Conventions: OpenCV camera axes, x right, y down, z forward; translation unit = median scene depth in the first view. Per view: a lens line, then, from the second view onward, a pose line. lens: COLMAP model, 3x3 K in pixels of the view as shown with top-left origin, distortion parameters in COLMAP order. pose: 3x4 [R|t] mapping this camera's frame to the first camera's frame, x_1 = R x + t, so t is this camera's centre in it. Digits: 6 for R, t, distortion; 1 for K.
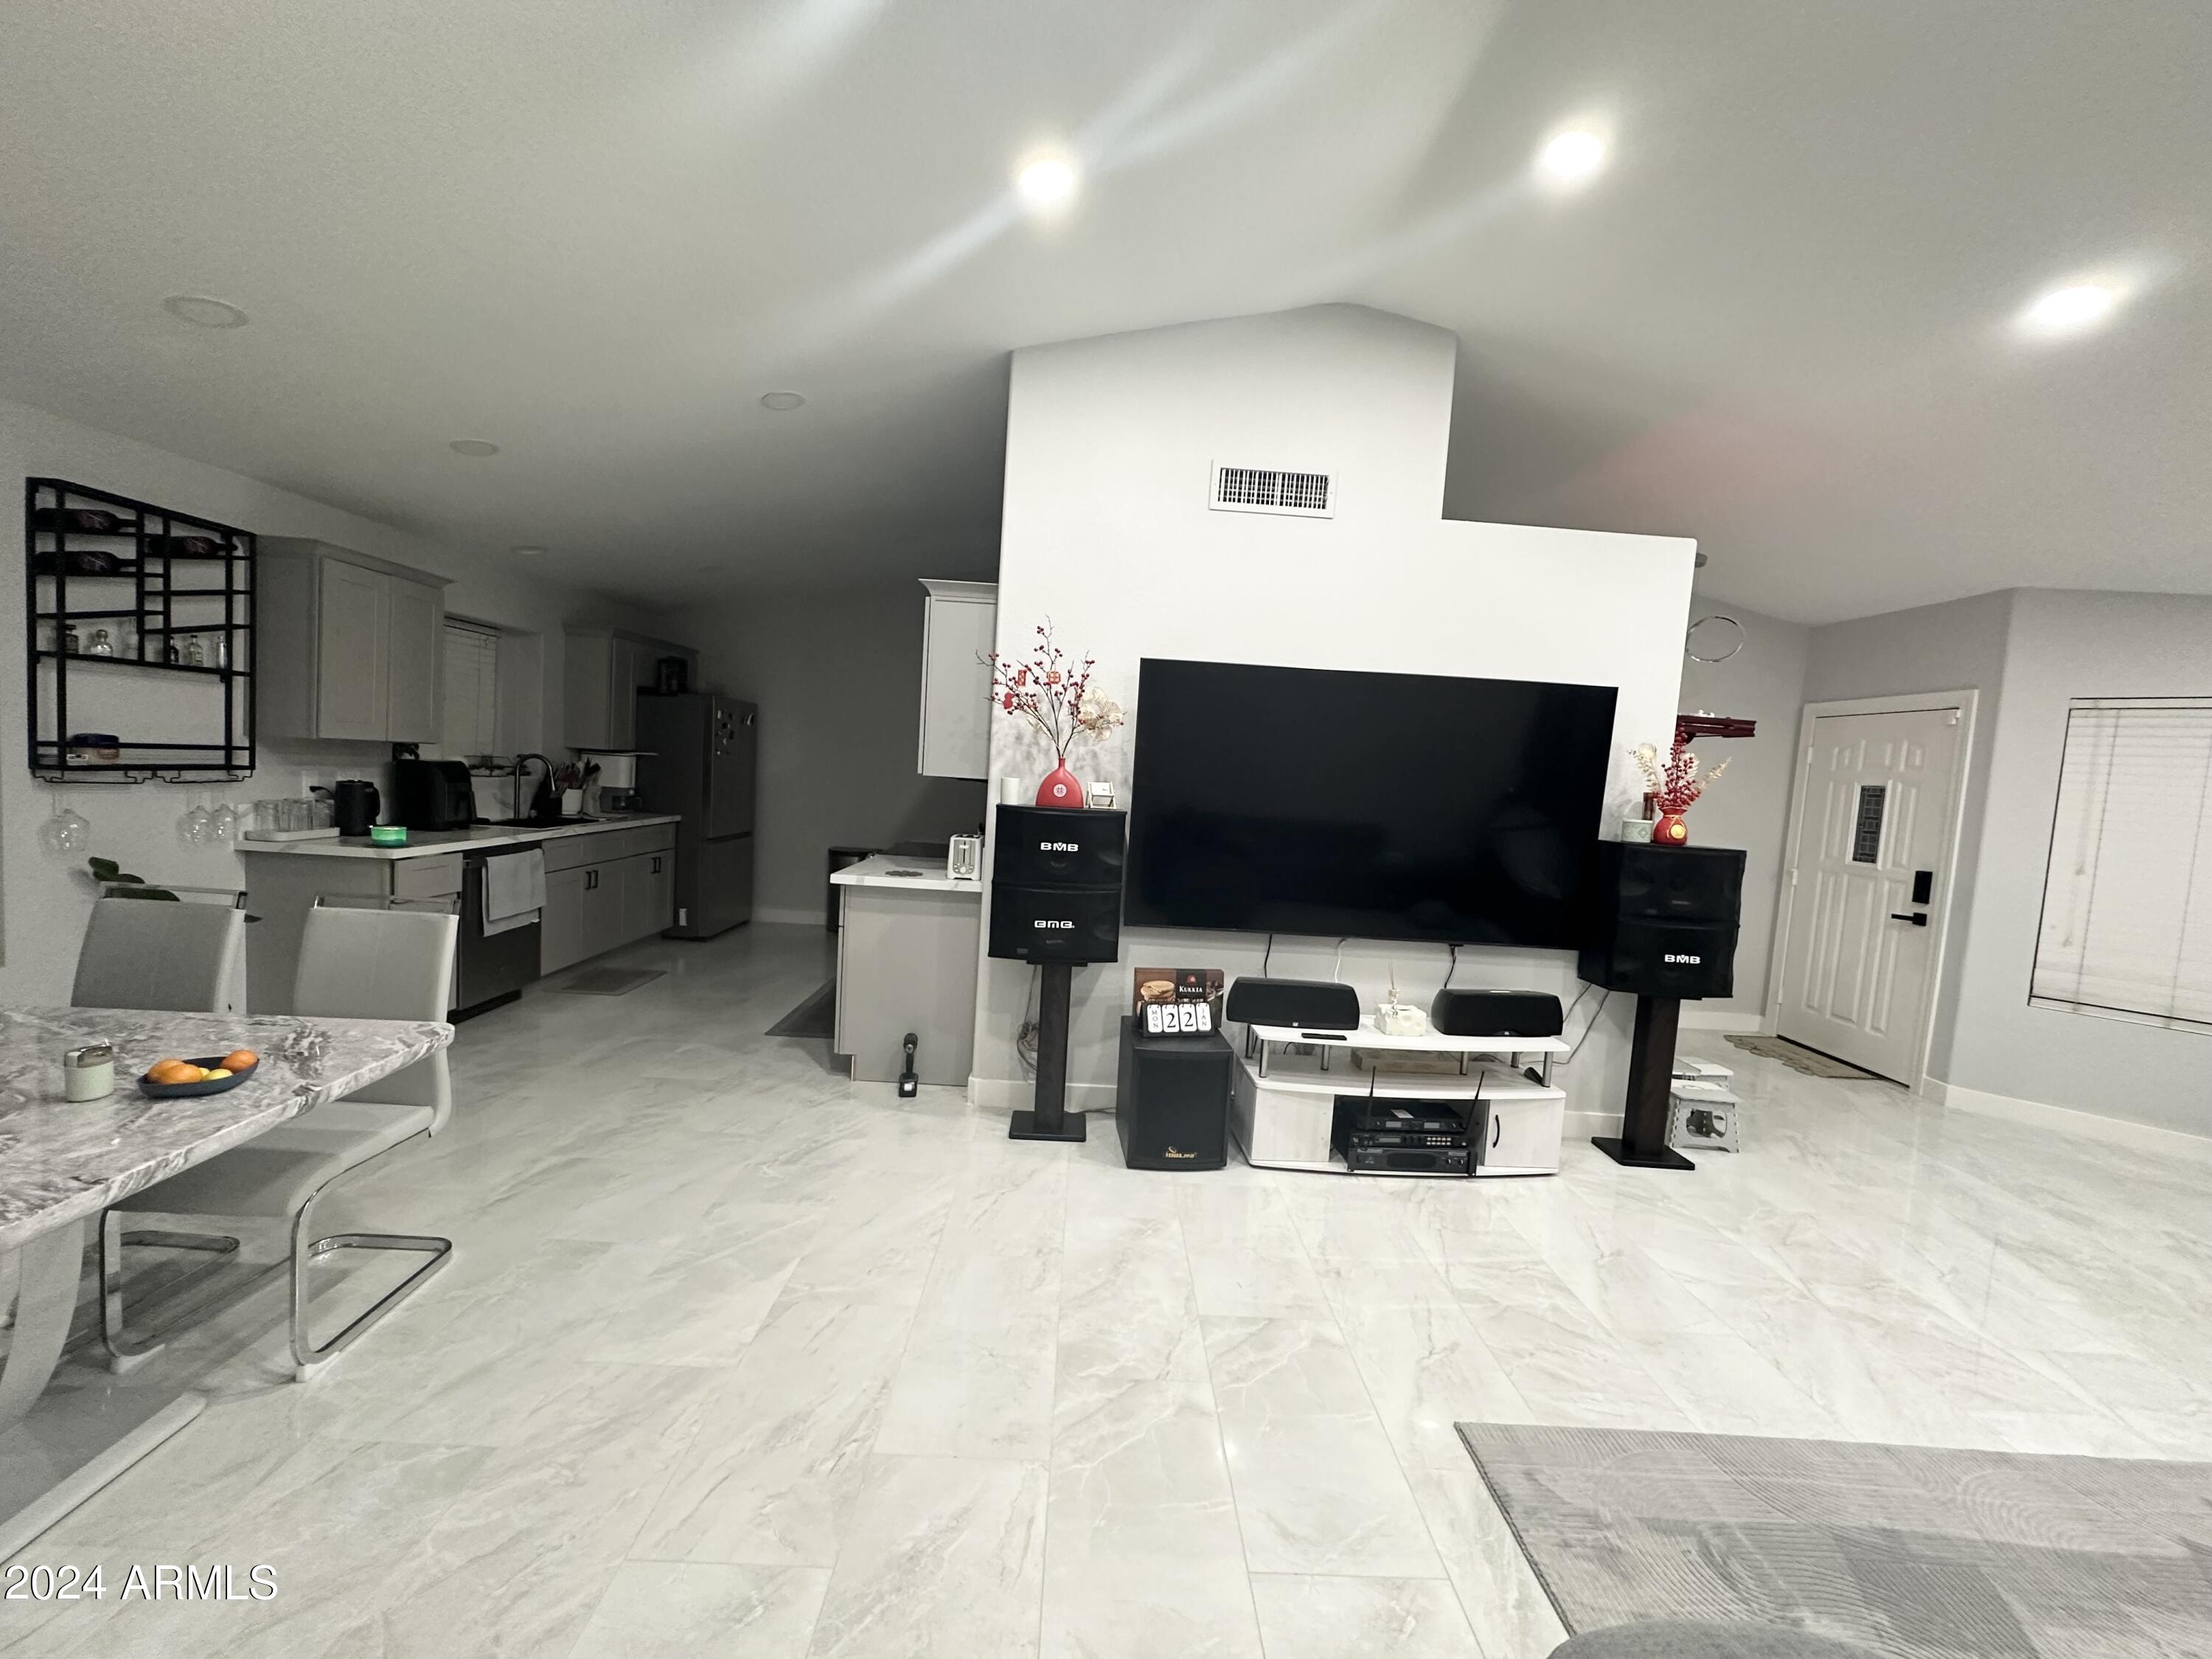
lens RADIAL K [[875.4, 0, 1109.4], [0, 875.4, 824.4], [0, 0, 1]] dist [-0.002258, 0.000036]
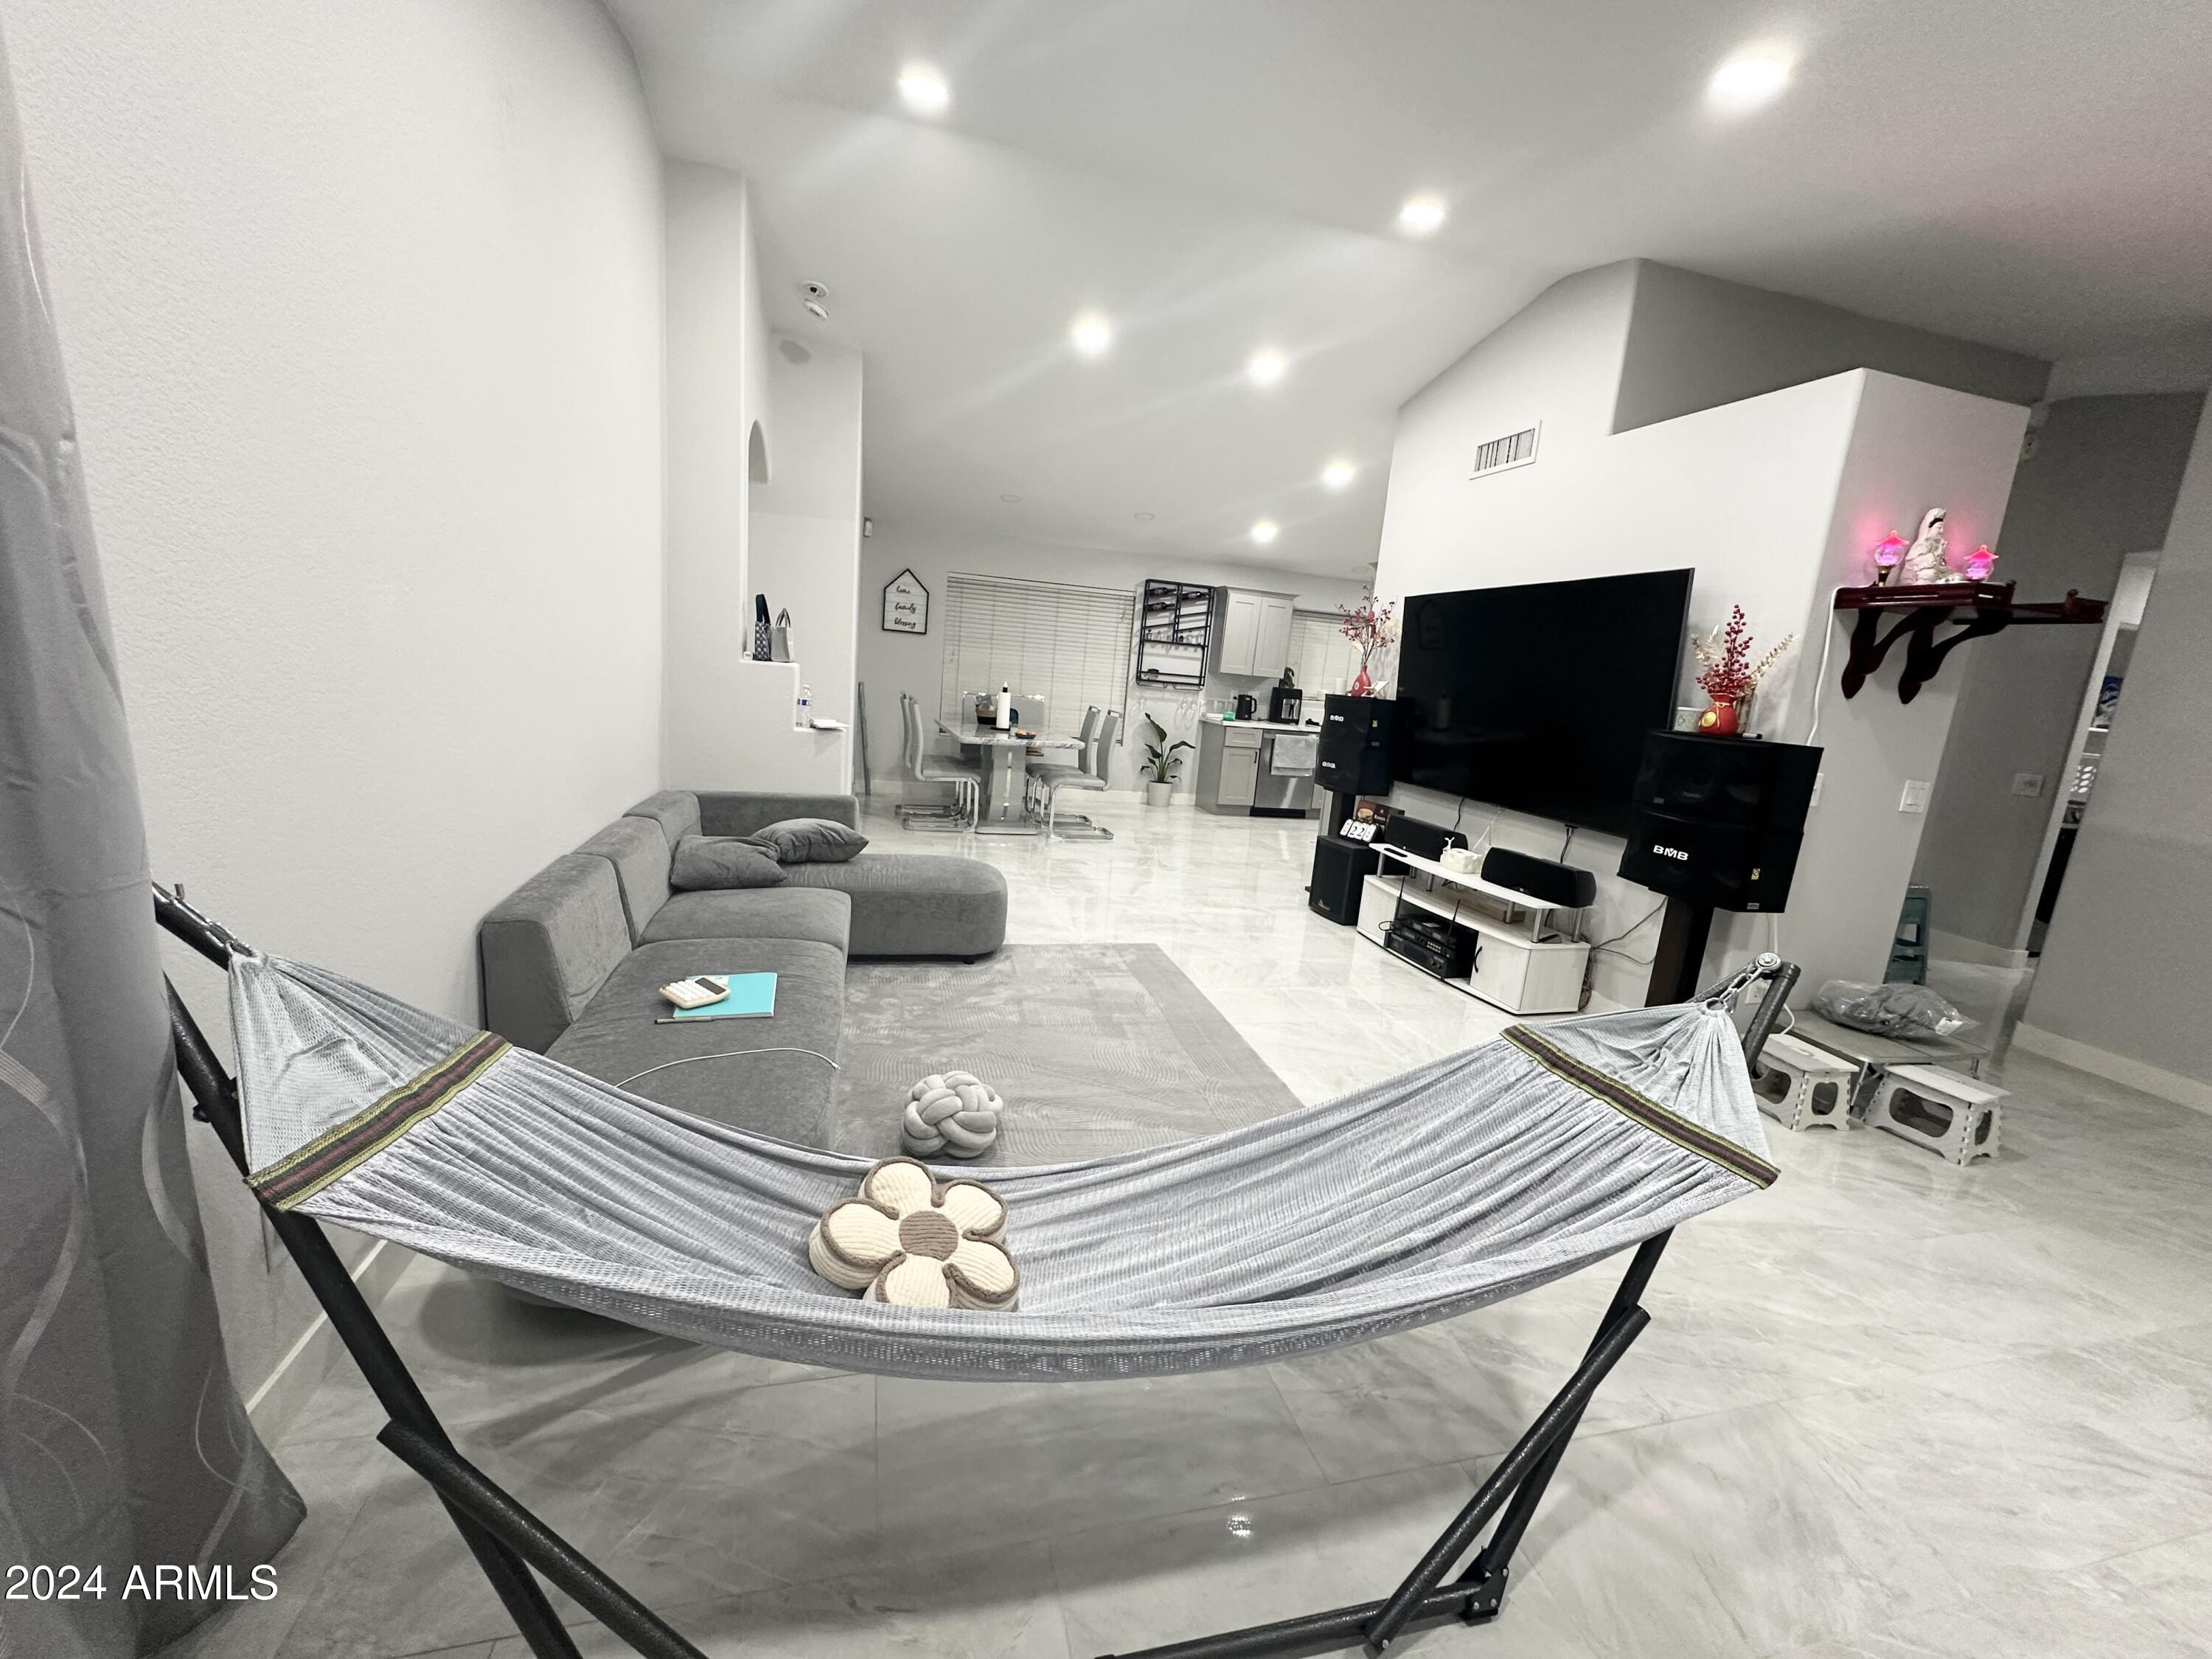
lens RADIAL K [[875.4, 0, 1109.4], [0, 875.4, 824.4], [0, 0, 1]] dist [-0.002258, 0.000036]
pose [[0.245673, 0.132098, -0.960310, 1.414939], [-0.131855, 0.986017, 0.101902, 0.108522], [0.960343, 0.101587, 0.259656, 0.172881]]
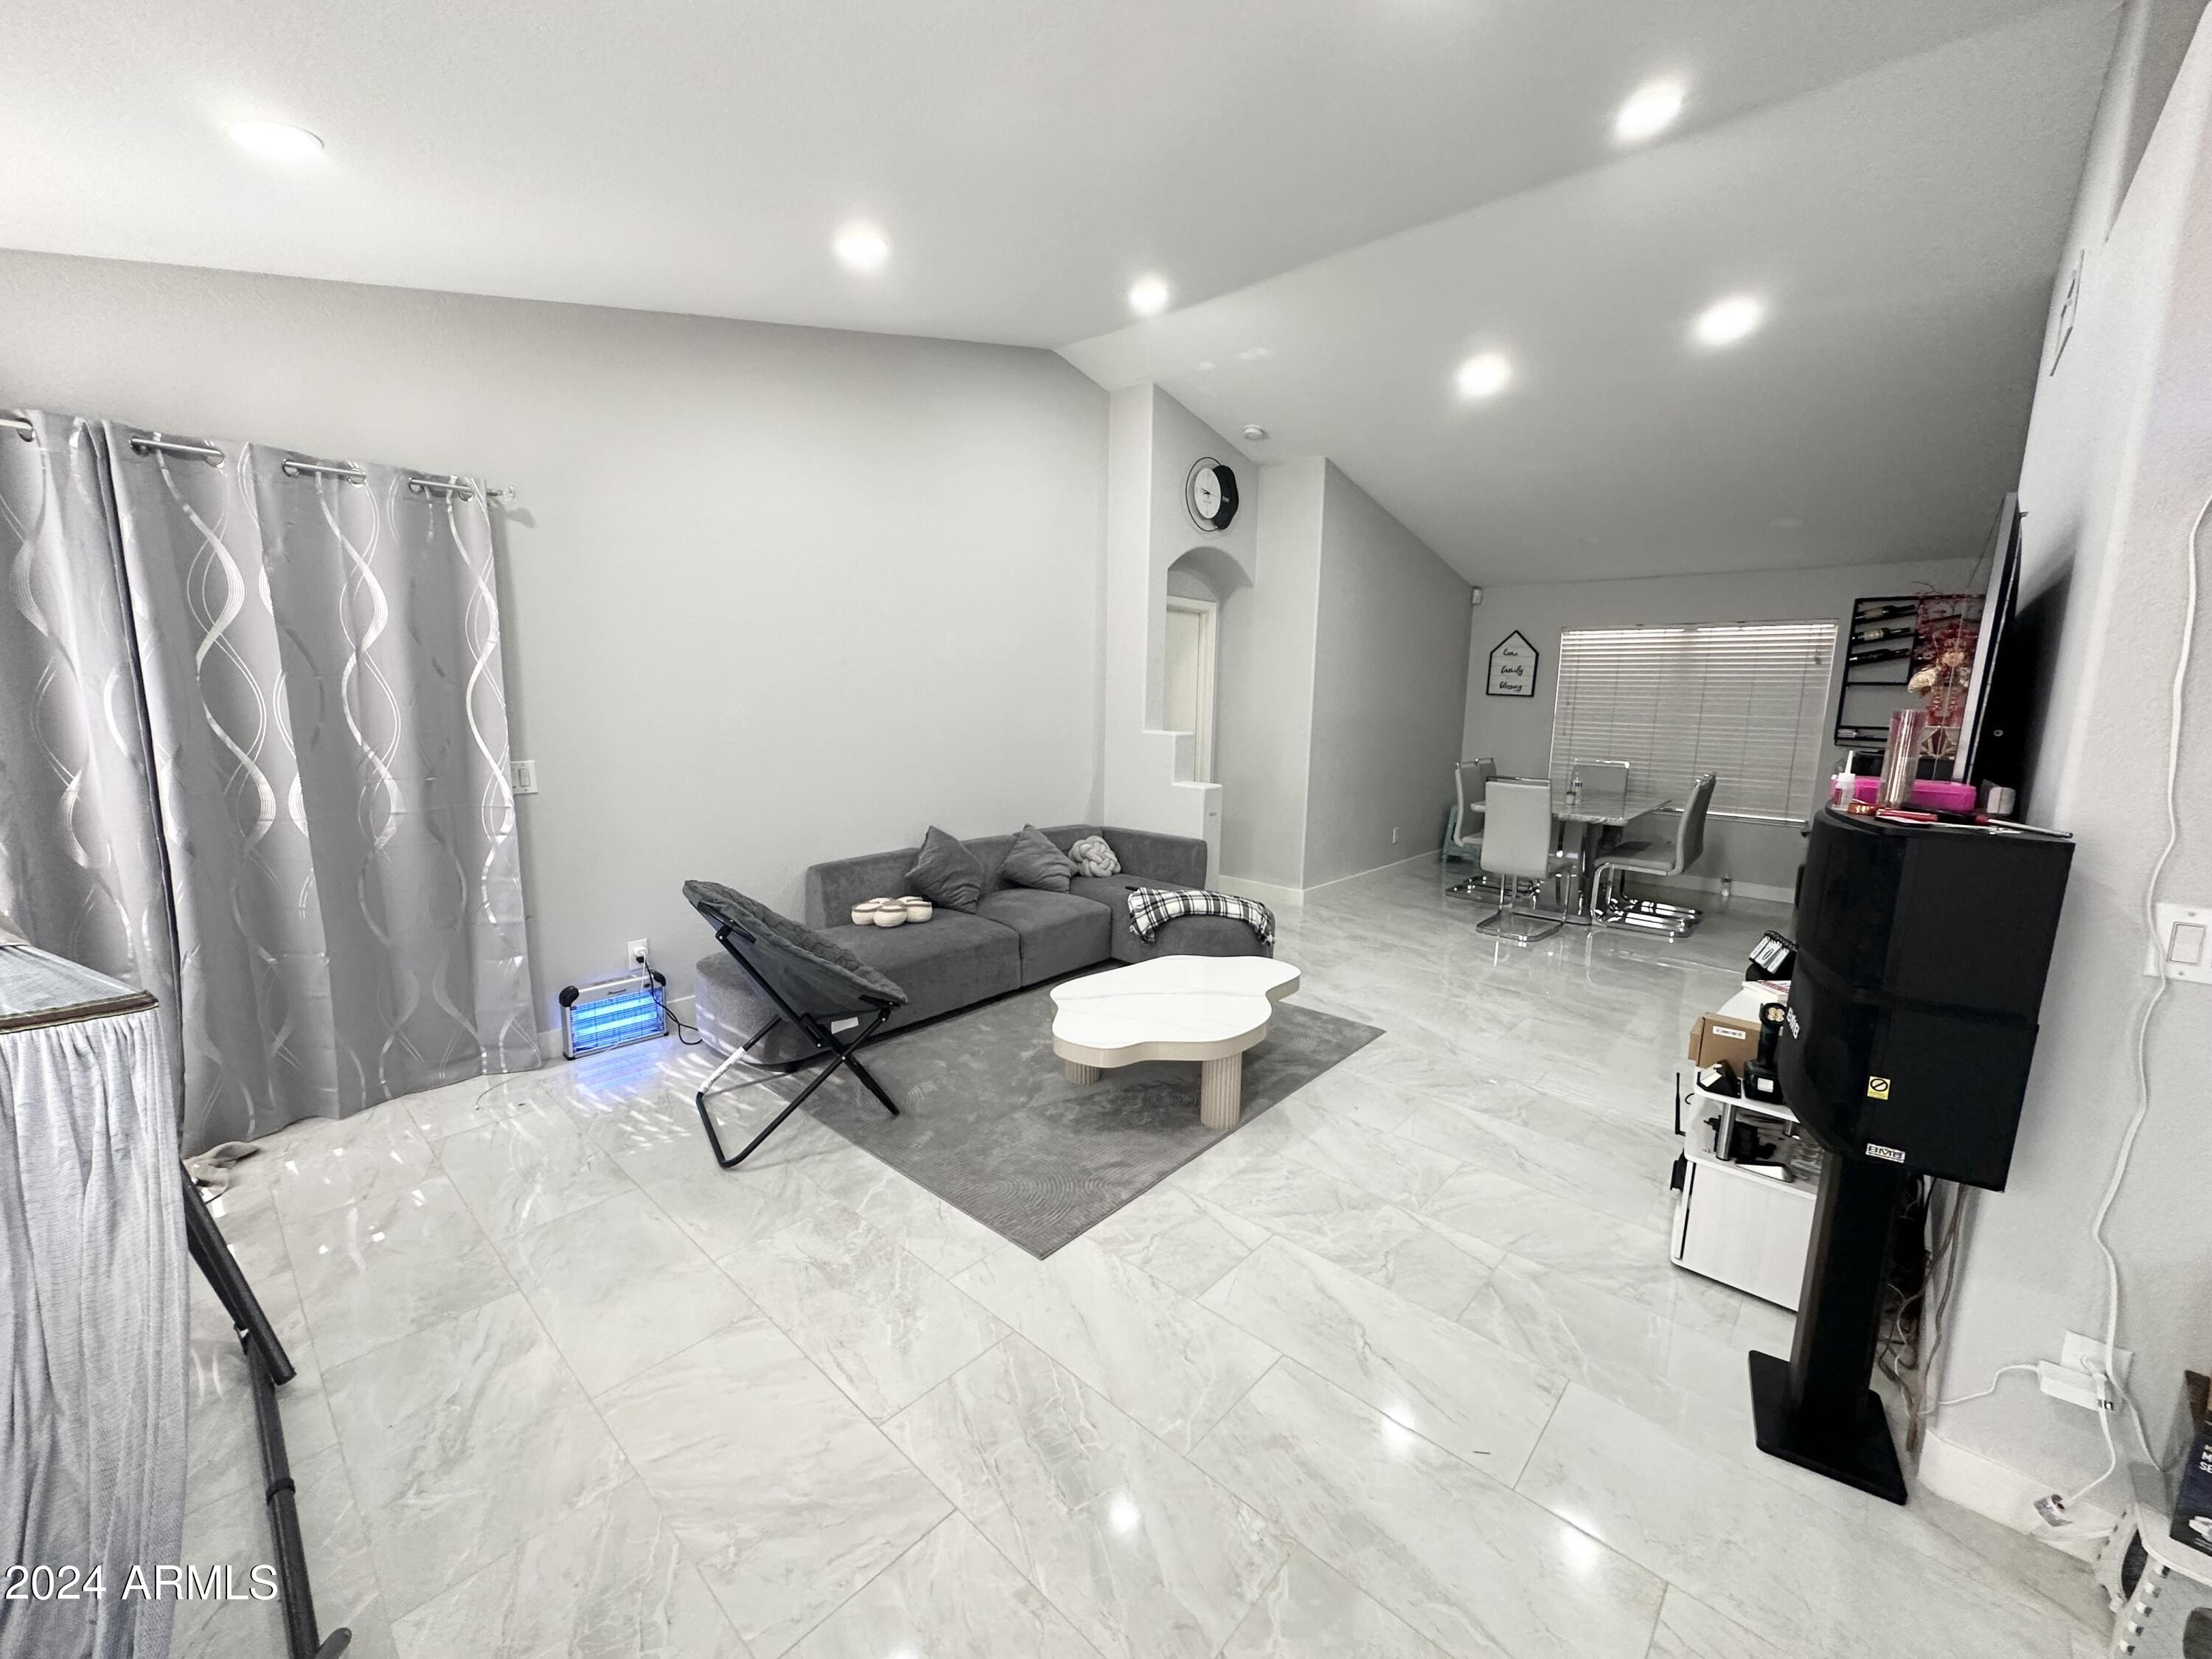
lens RADIAL K [[875.4, 0, 1109.4], [0, 875.4, 824.4], [0, 0, 1]] dist [-0.002258, 0.000036]
pose [[-0.683999, 0.035865, -0.728601, 1.321937], [-0.111674, 0.981870, 0.153170, 0.007059], [0.720884, 0.186133, -0.667593, 1.027359]]
